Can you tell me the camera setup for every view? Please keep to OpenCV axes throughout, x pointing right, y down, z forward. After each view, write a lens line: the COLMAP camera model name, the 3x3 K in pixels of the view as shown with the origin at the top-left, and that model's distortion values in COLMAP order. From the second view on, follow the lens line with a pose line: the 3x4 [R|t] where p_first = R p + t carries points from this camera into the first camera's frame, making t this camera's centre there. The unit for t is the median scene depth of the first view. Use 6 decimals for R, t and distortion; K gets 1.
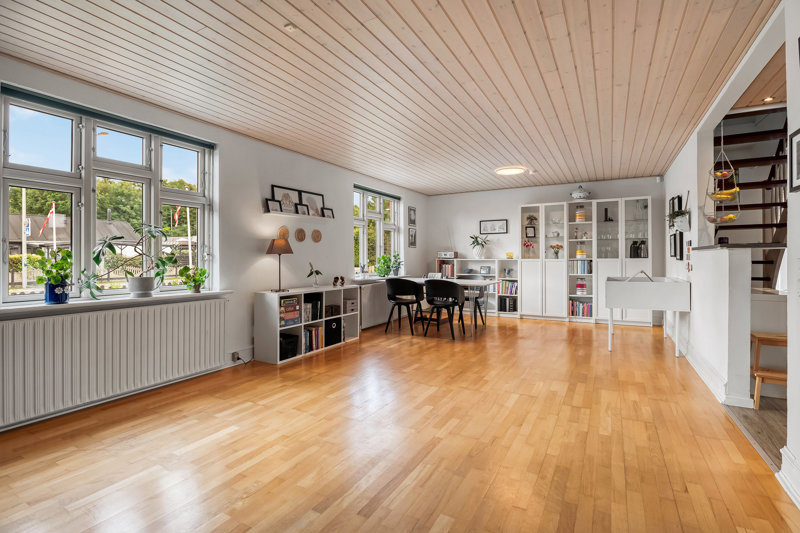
lens RADIAL K [[381.4, 0, 398.4], [0, 381.4, 258.5], [0, 0, 1]] dist [-0.014522, 0.000005]
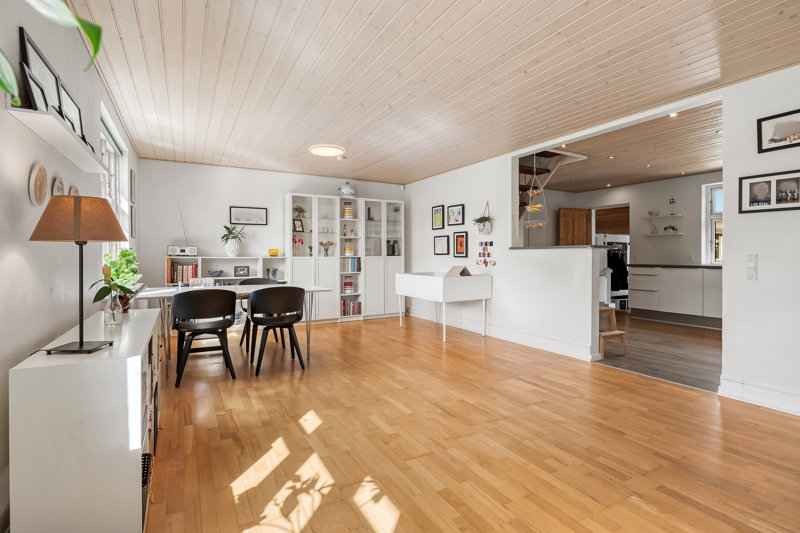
lens RADIAL K [[381.4, 0, 398.4], [0, 381.4, 258.5], [0, 0, 1]] dist [-0.014522, 0.000005]
pose [[0.521019, -0.006341, 0.853521, -0.294906], [0.002532, 0.999979, 0.005883, 0.000652], [-0.853541, -0.000904, 0.521024, 0.381090]]
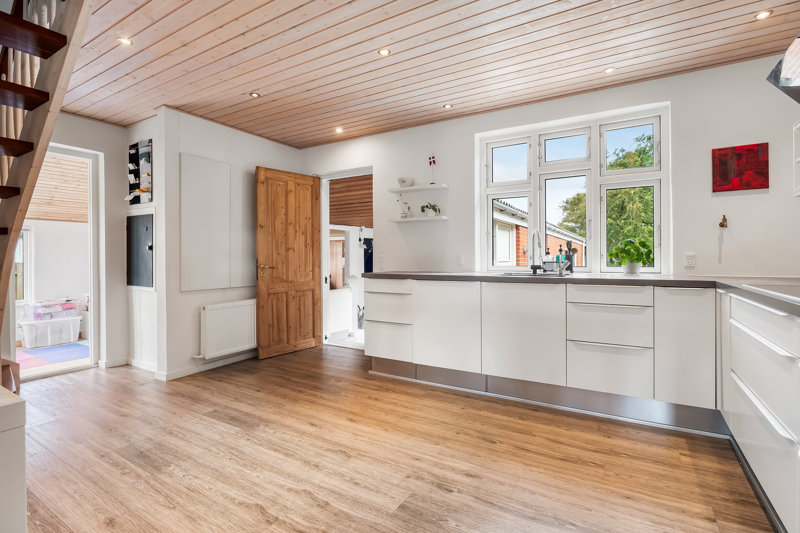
lens RADIAL K [[381.4, 0, 398.4], [0, 381.4, 258.5], [0, 0, 1]] dist [-0.014522, 0.000005]
pose [[0.031768, -0.006057, 0.999477, 0.366579], [0.004709, 0.999971, 0.005911, -0.000382], [-0.999484, 0.004518, 0.031795, 0.318062]]
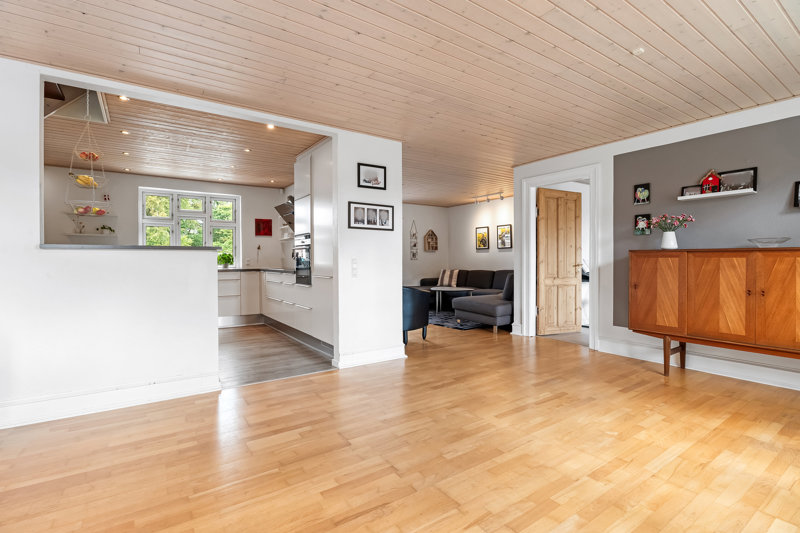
lens RADIAL K [[378.5, 0, 400.0], [0, 378.5, 266.5], [0, 0, 1]] dist [-0.001316, -0.000062]
pose [[-0.898001, -0.005629, 0.439958, -0.045815], [0.002163, 0.999850, 0.017207, 0.001416], [-0.439988, 0.016403, -0.897854, 0.767232]]
